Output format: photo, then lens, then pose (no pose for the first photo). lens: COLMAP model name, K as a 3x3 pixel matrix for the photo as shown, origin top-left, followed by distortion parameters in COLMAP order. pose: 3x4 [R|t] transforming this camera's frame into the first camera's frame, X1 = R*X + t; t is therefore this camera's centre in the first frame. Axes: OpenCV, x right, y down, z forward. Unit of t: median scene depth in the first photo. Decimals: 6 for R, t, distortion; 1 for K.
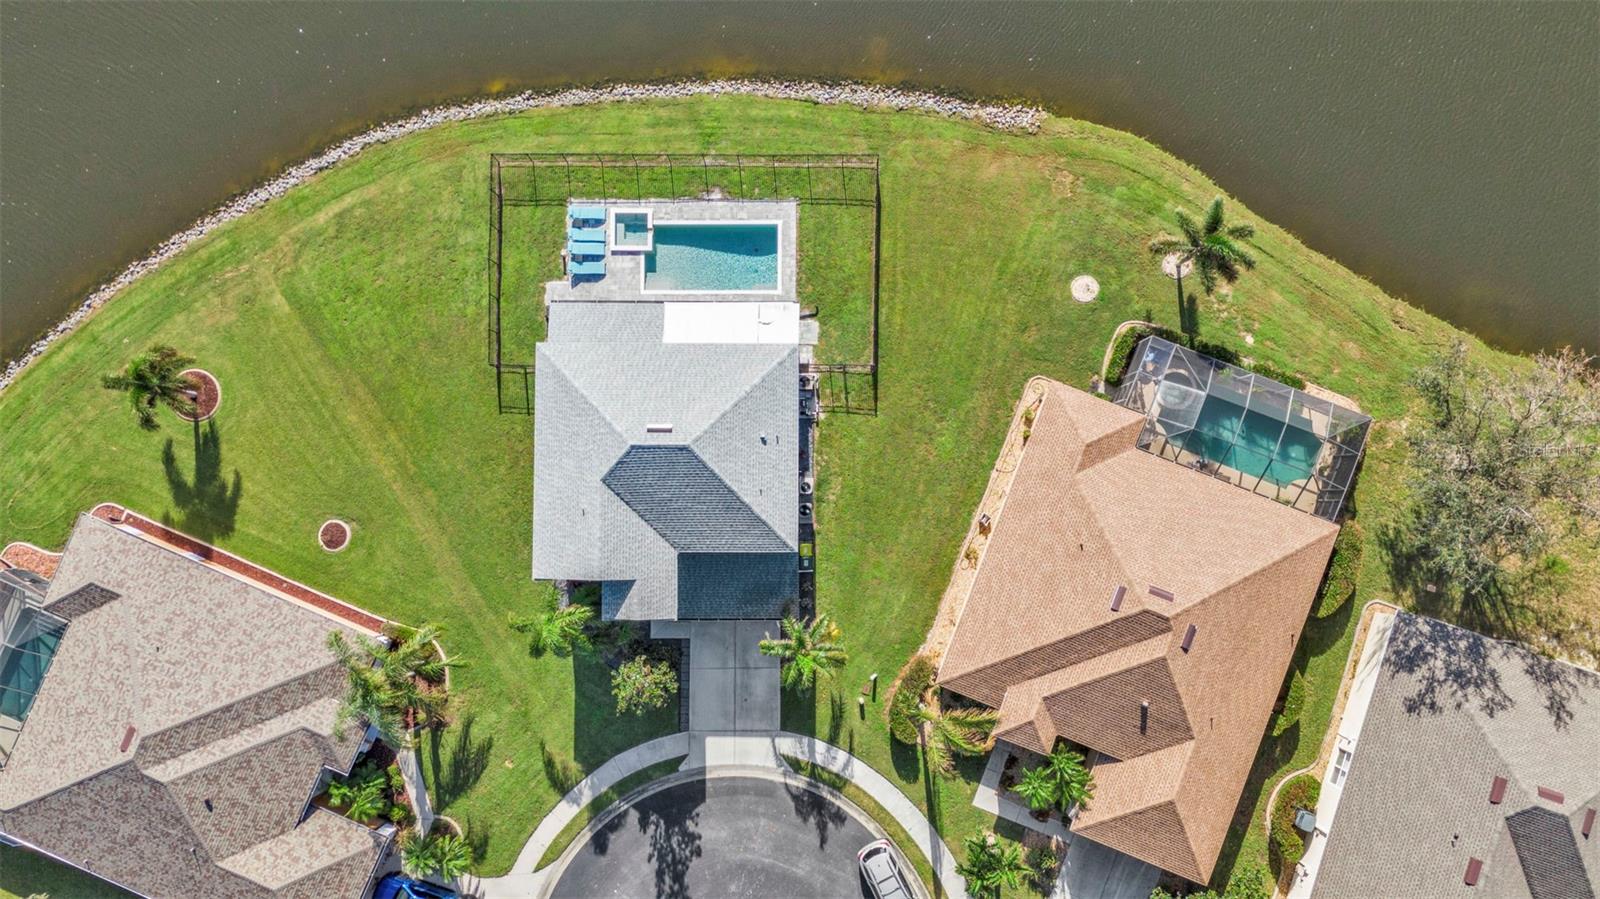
lens RADIAL K [[1168.0, 0, 800.0], [0, 1168.0, 449.5], [0, 0, 1]] dist [0.058683, -0.063674]
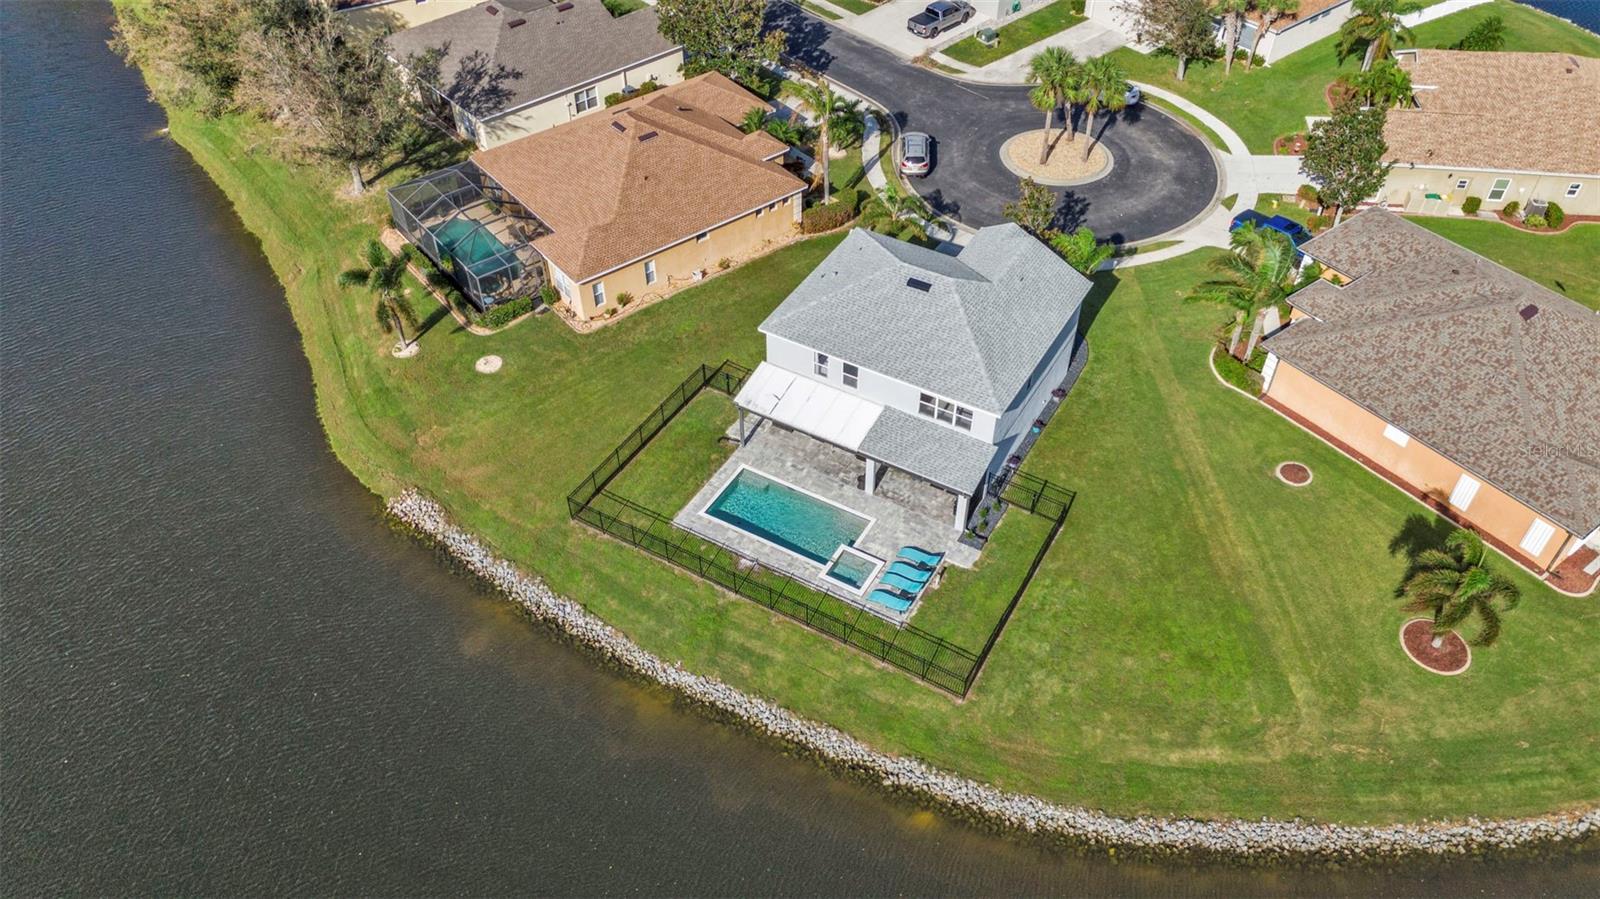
lens RADIAL K [[1168.0, 0, 800.0], [0, 1168.0, 449.5], [0, 0, 1]] dist [0.058683, -0.063674]
pose [[-0.864238, -0.332645, 0.377411, -0.397543], [0.503069, -0.565829, 0.653269, -0.702530], [-0.003757, 0.754443, 0.656354, 0.378256]]
